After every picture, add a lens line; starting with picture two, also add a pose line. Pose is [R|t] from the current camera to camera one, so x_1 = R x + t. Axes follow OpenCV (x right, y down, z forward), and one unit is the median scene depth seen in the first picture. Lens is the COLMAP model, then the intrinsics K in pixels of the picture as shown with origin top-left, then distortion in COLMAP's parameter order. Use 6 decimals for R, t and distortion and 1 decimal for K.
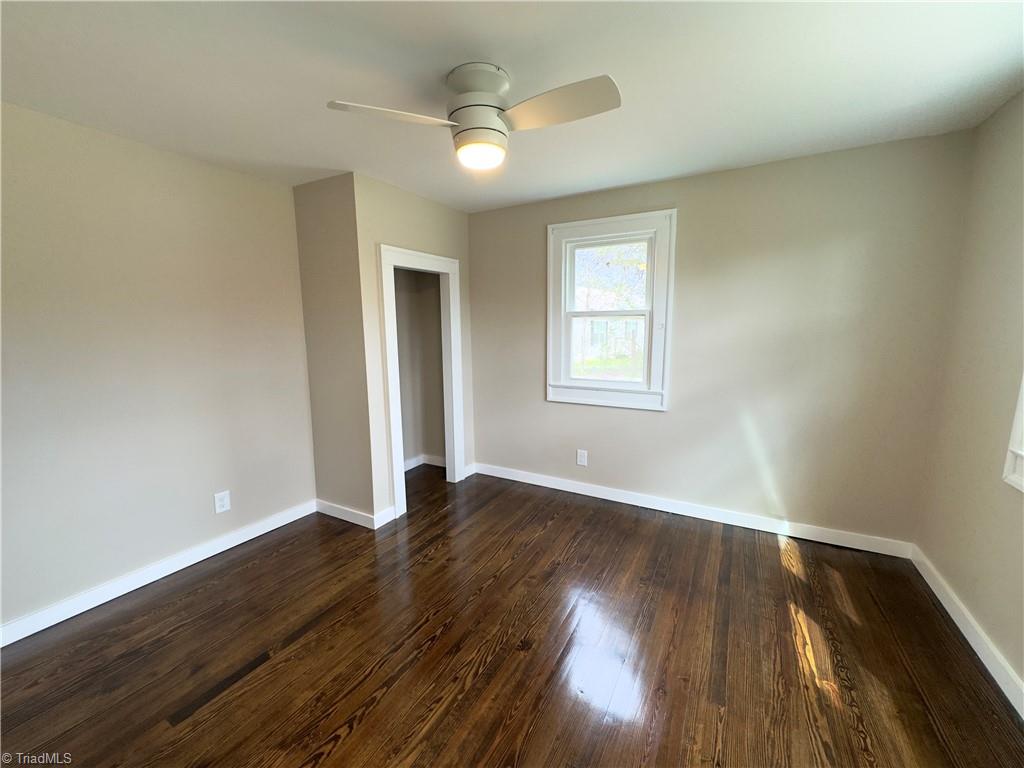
lens RADIAL K [[407.6, 0, 512.0], [0, 407.6, 384.0], [0, 0, 1]] dist [-0.000089, 0.000068]
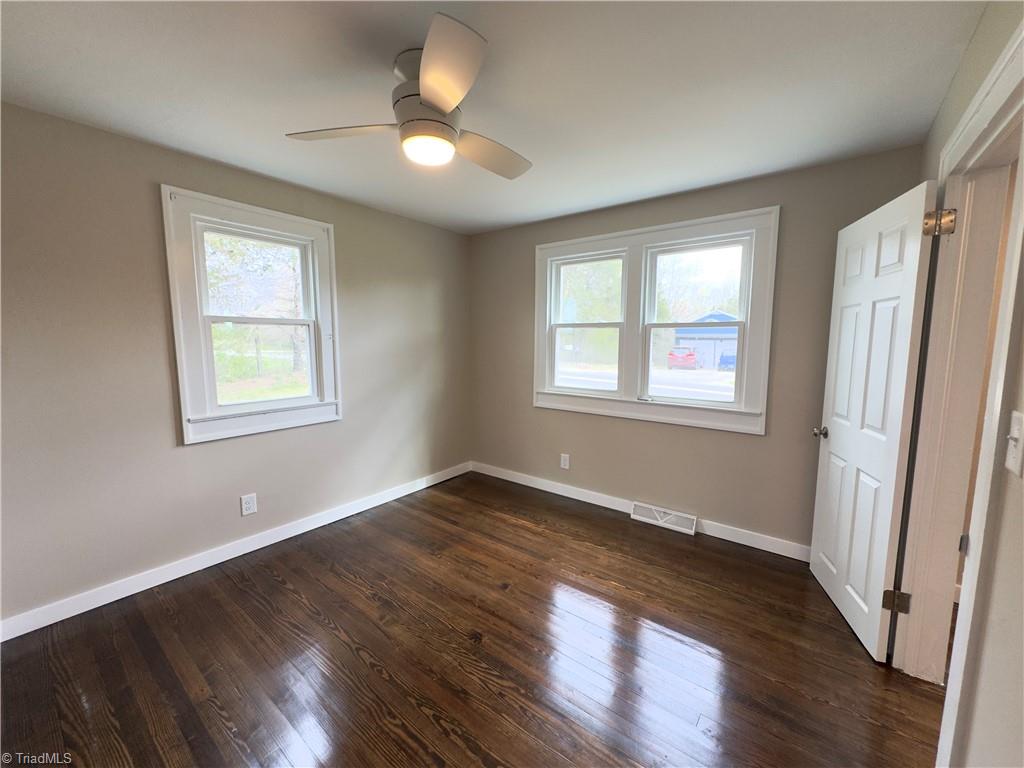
lens RADIAL K [[407.6, 0, 512.0], [0, 407.6, 384.0], [0, 0, 1]] dist [-0.000089, 0.000068]
pose [[0.150551, -0.100500, 0.983481, -0.596286], [0.137011, 0.987340, 0.079921, -0.046975], [-0.979062, 0.122716, 0.162415, 0.427073]]
